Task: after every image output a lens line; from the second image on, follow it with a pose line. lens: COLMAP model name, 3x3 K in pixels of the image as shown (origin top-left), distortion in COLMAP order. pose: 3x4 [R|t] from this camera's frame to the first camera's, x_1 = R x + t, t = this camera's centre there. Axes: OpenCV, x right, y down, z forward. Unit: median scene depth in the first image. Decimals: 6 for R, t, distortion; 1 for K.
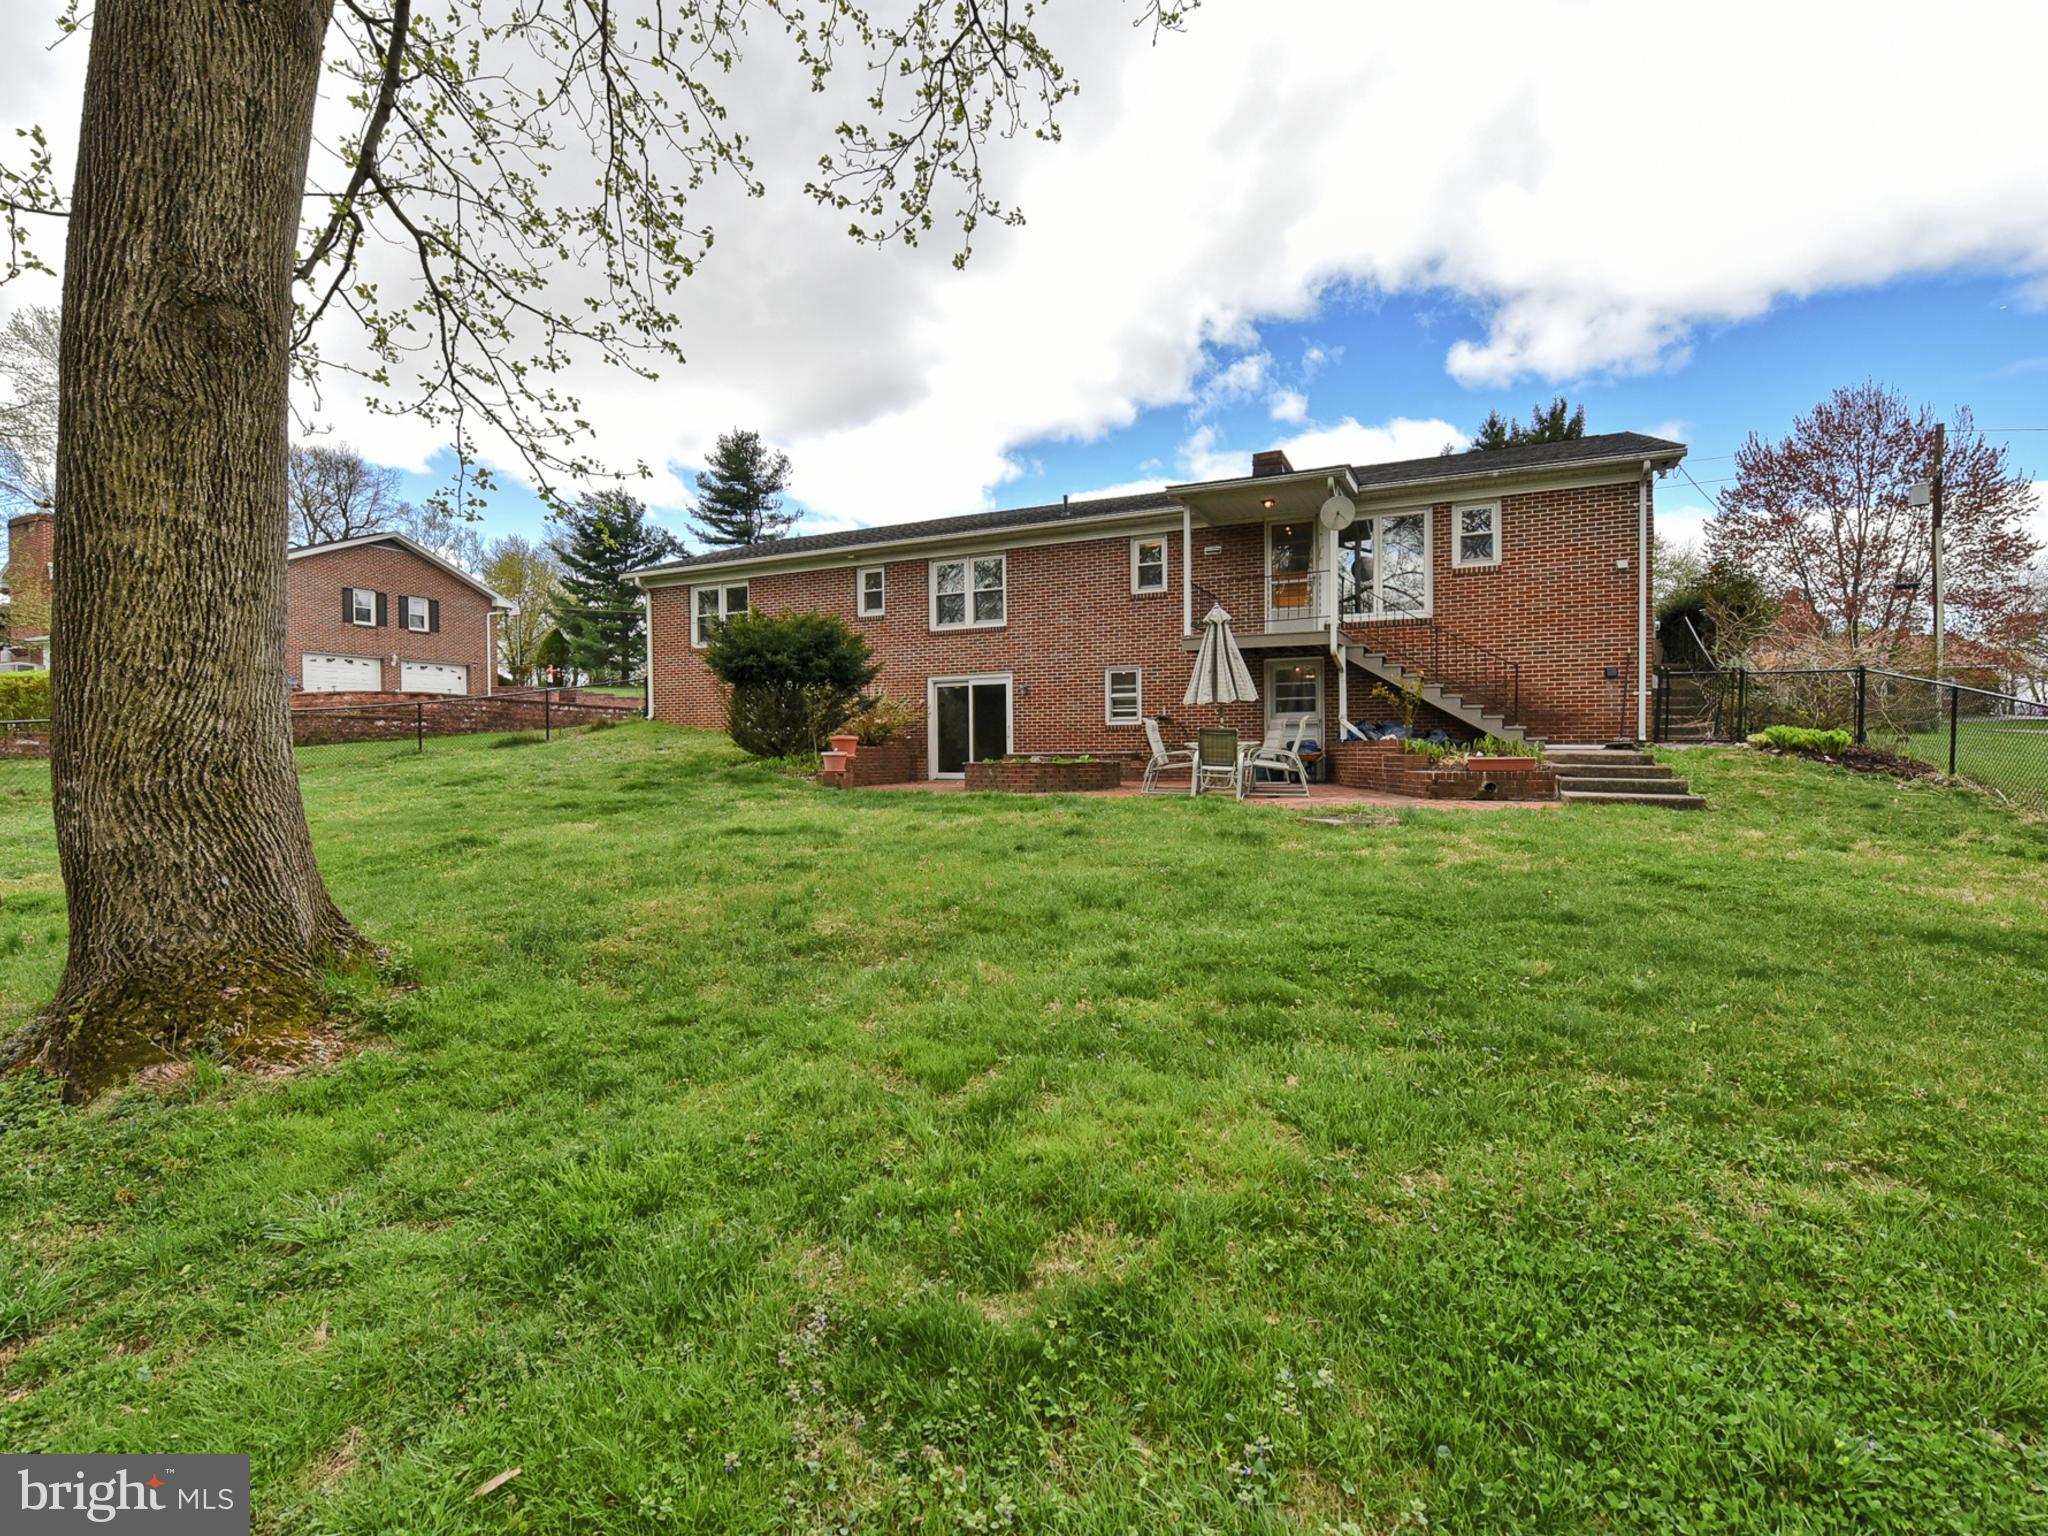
lens RADIAL K [[909.6, 0, 1024.0], [0, 909.6, 768.0], [0, 0, 1]] dist [-0.015709, -0.000057]
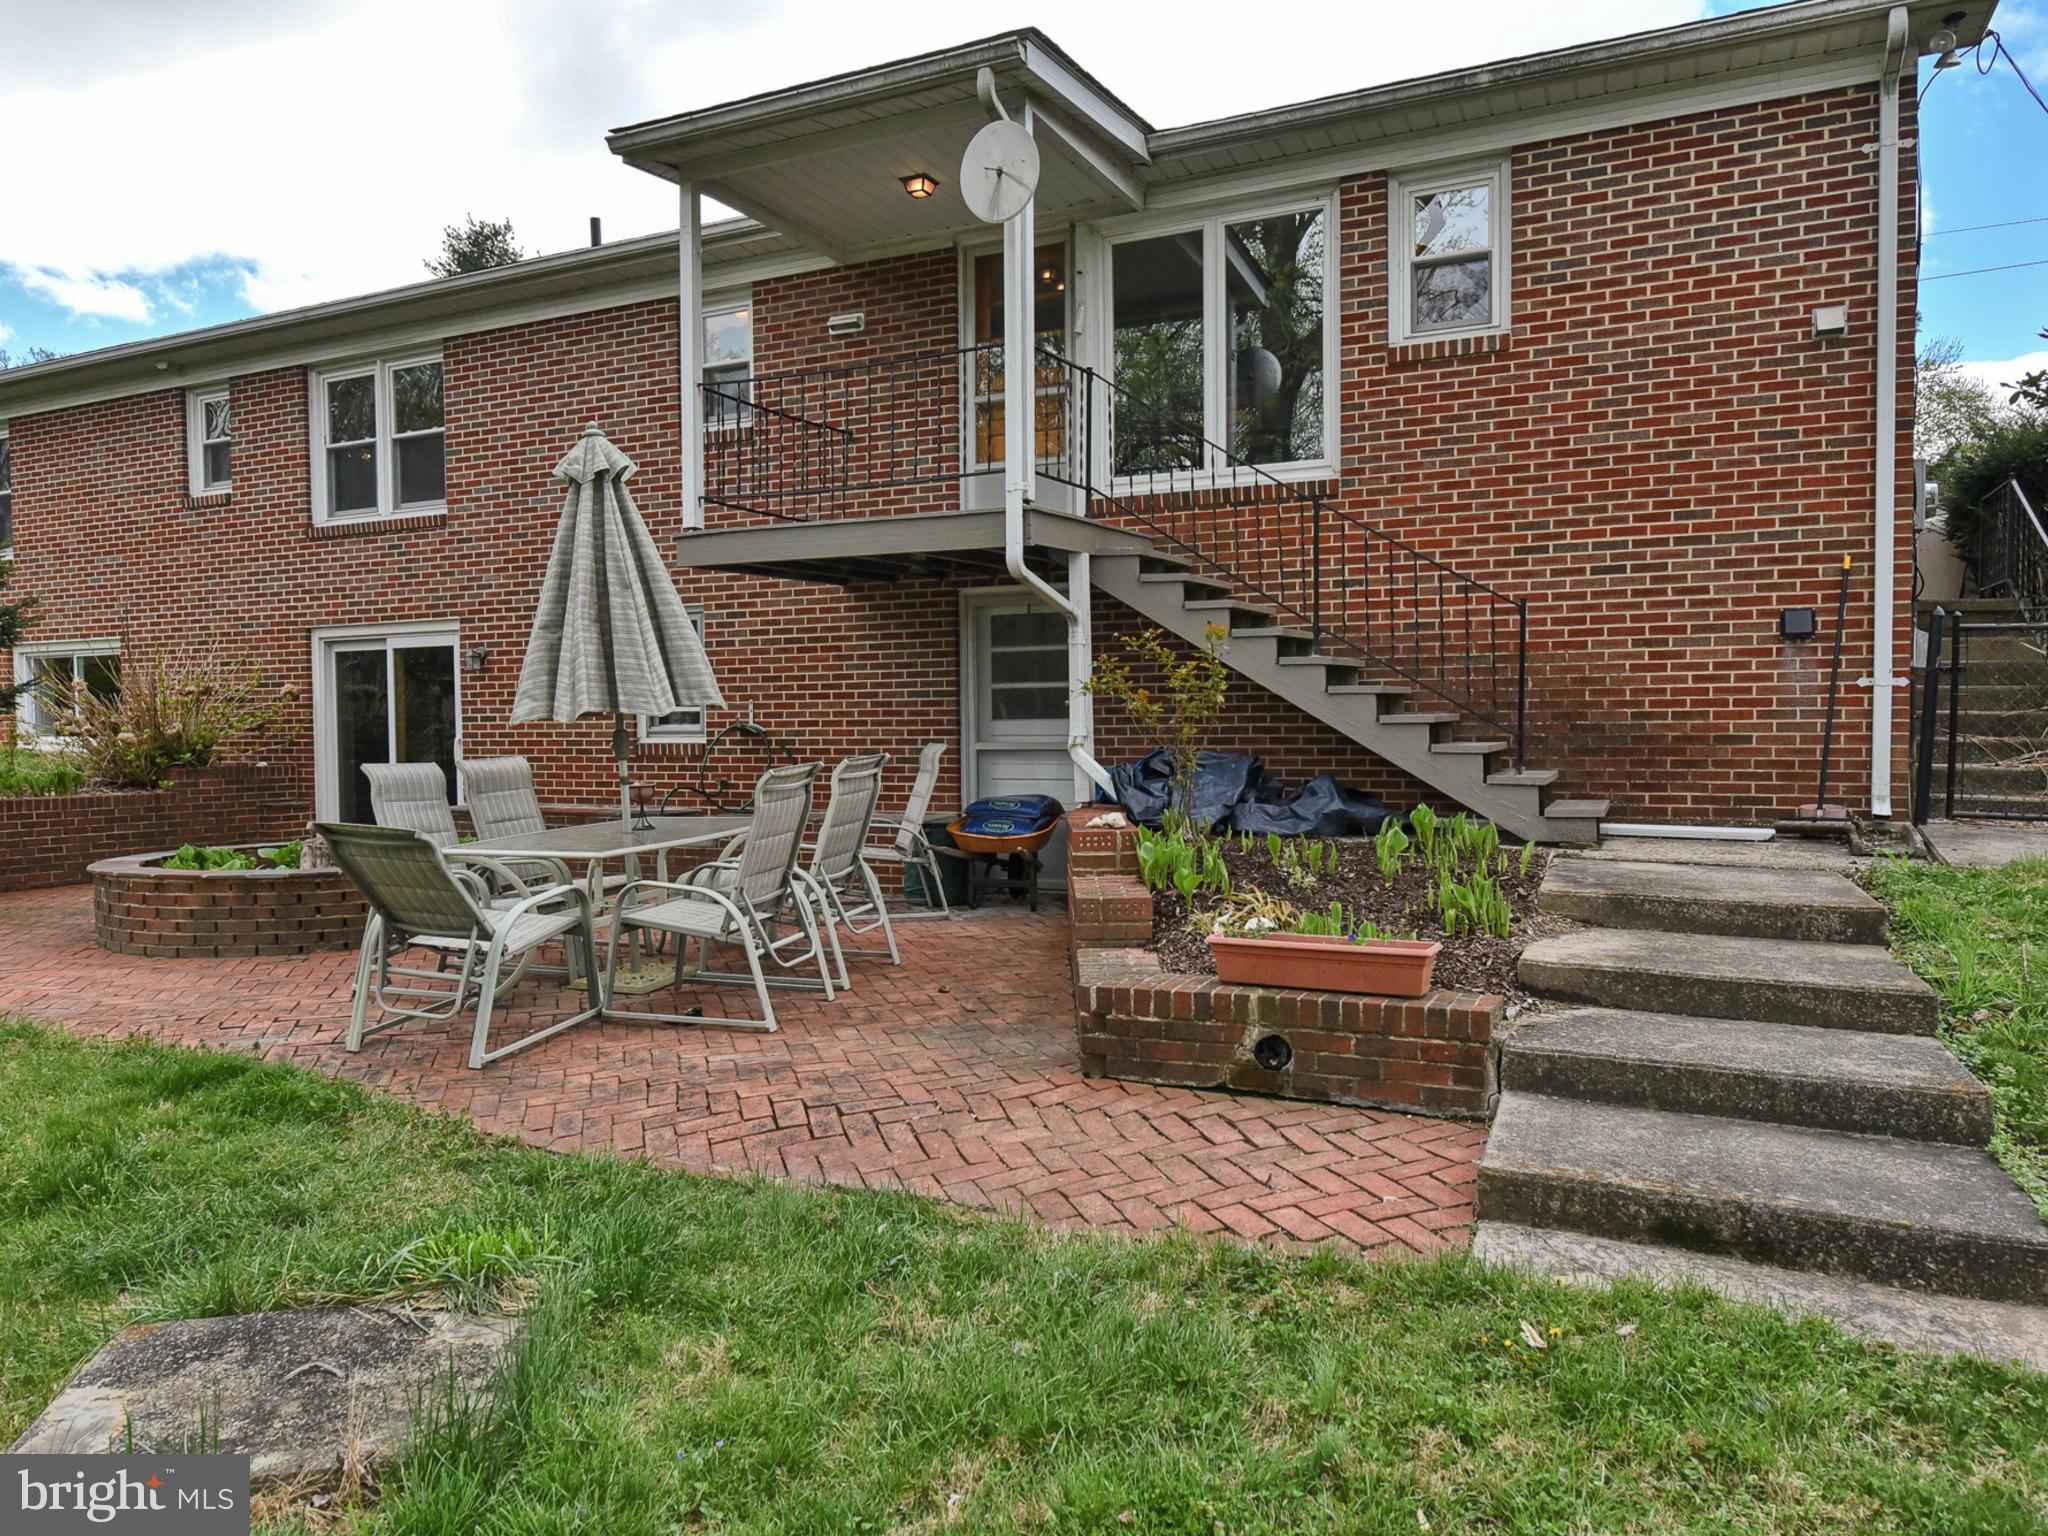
lens RADIAL K [[1340.4, 0, 1024.0], [0, 1340.4, 768.0], [0, 0, 1]] dist [-0.004023, -0.004329]
pose [[0.999975, 0.000664, -0.006993, 0.276029], [-0.000586, 0.999936, 0.011259, -0.043072], [0.007000, -0.011254, 0.999912, 0.370964]]
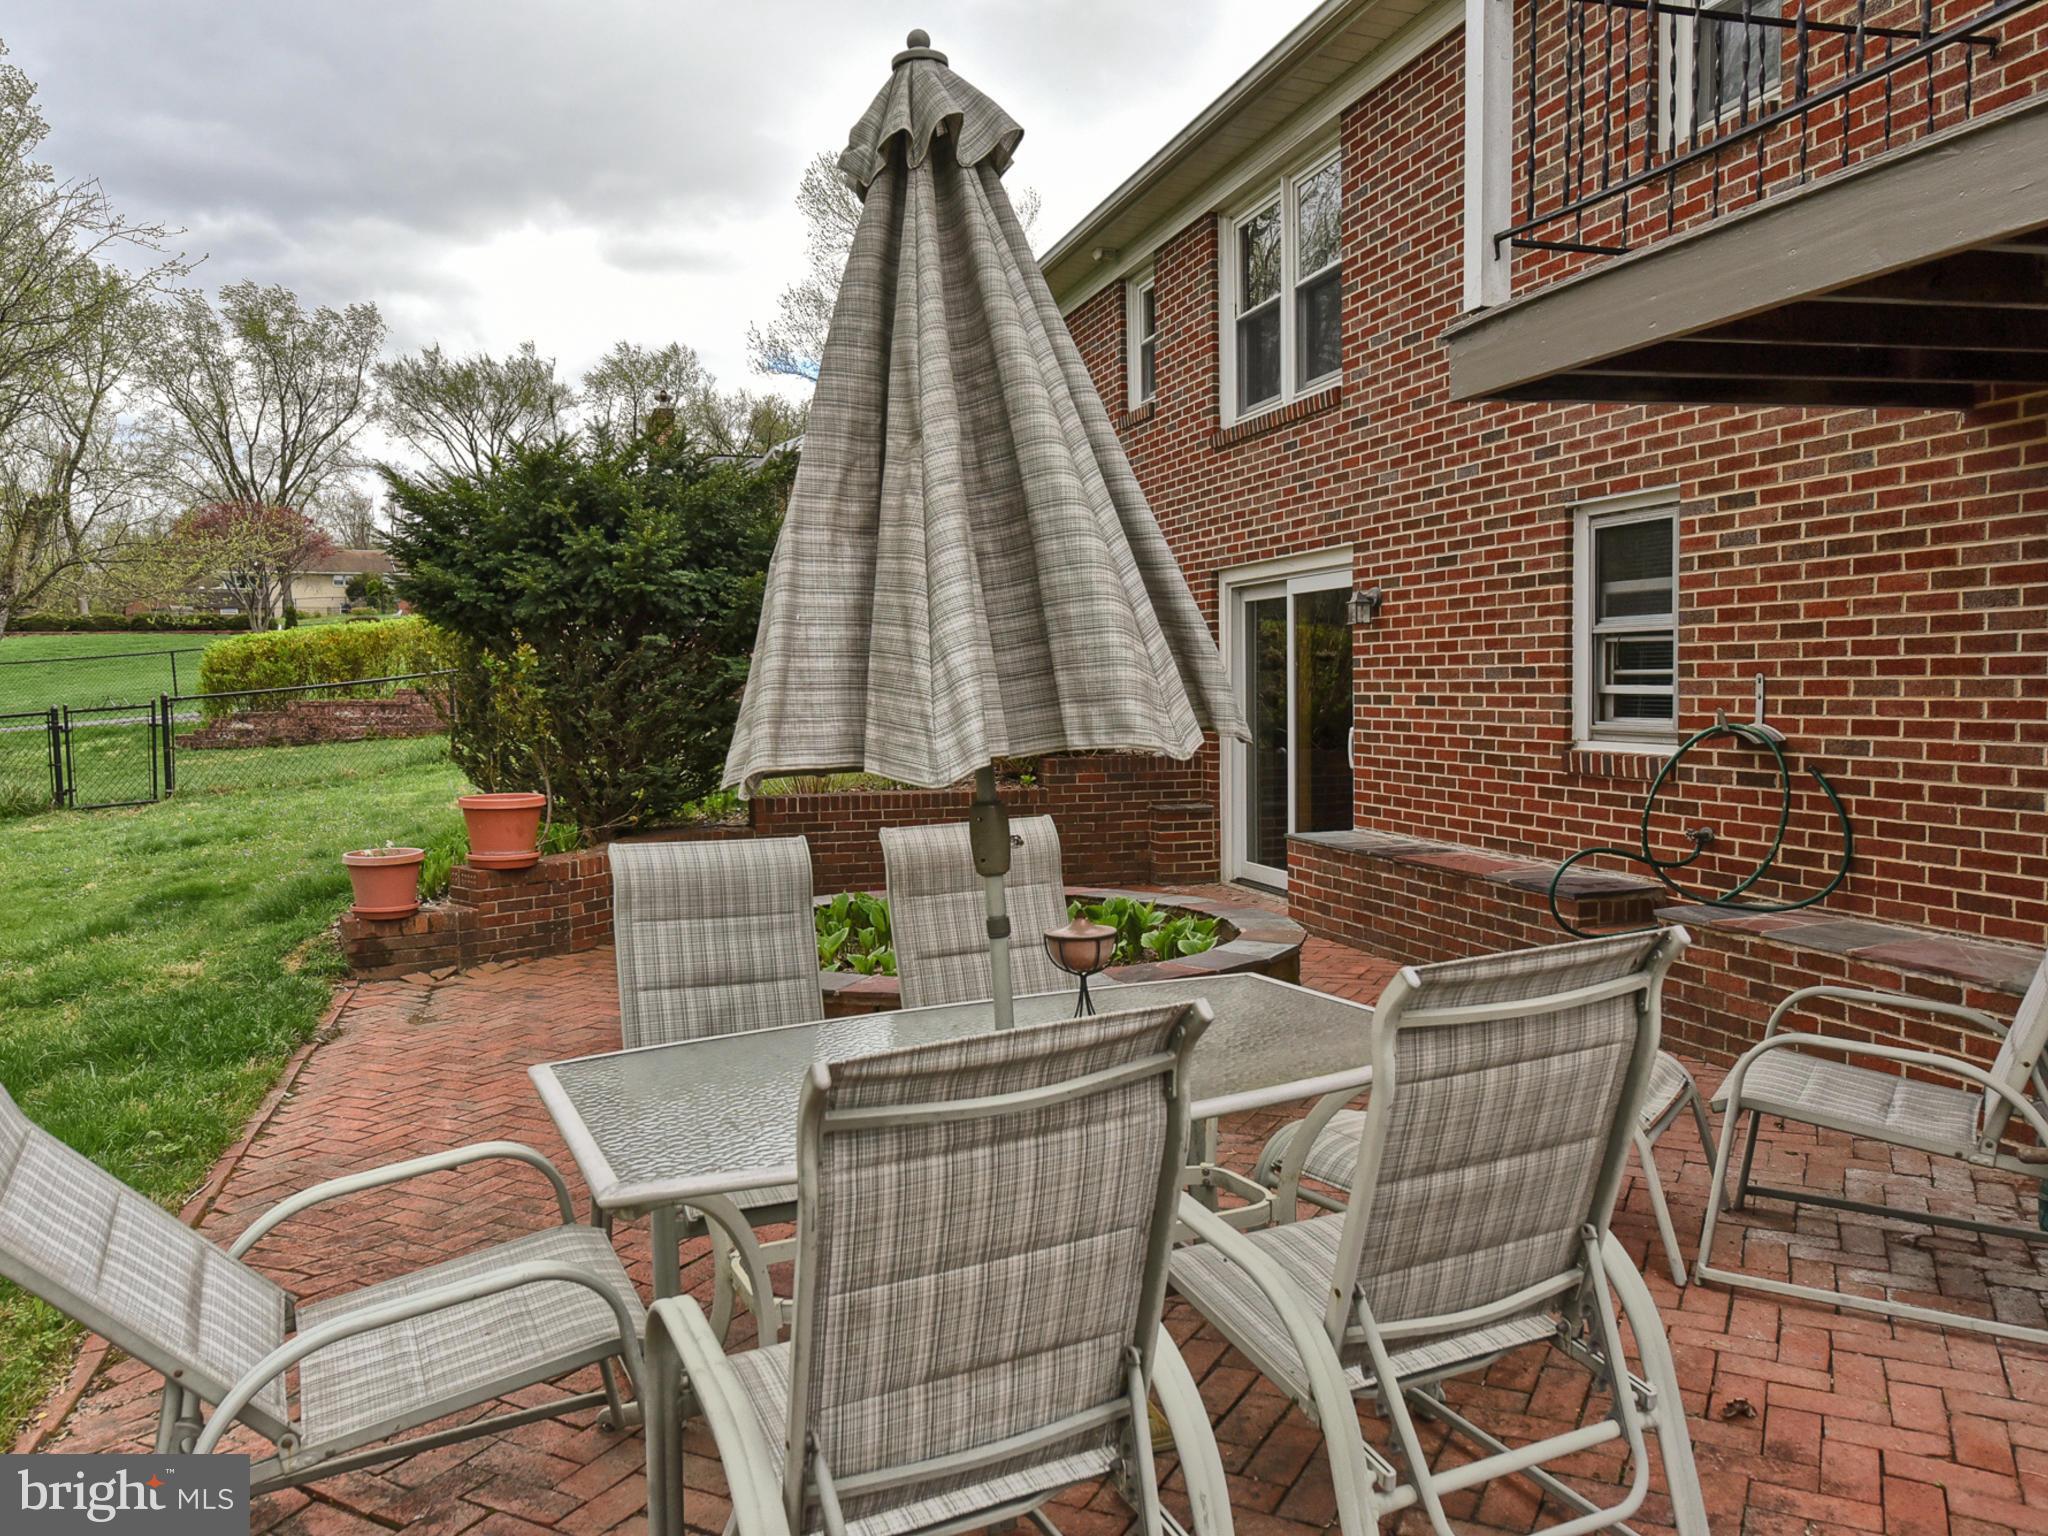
lens RADIAL K [[1521.5, 0, 1024.0], [0, 1521.5, 768.0], [0, 0, 1]] dist [-0.006449, 0.002767]
pose [[0.665187, 0.043199, -0.745426, 0.290280], [-0.008814, 0.998710, 0.050013, -0.061440], [0.746625, -0.026698, 0.664710, 0.630275]]
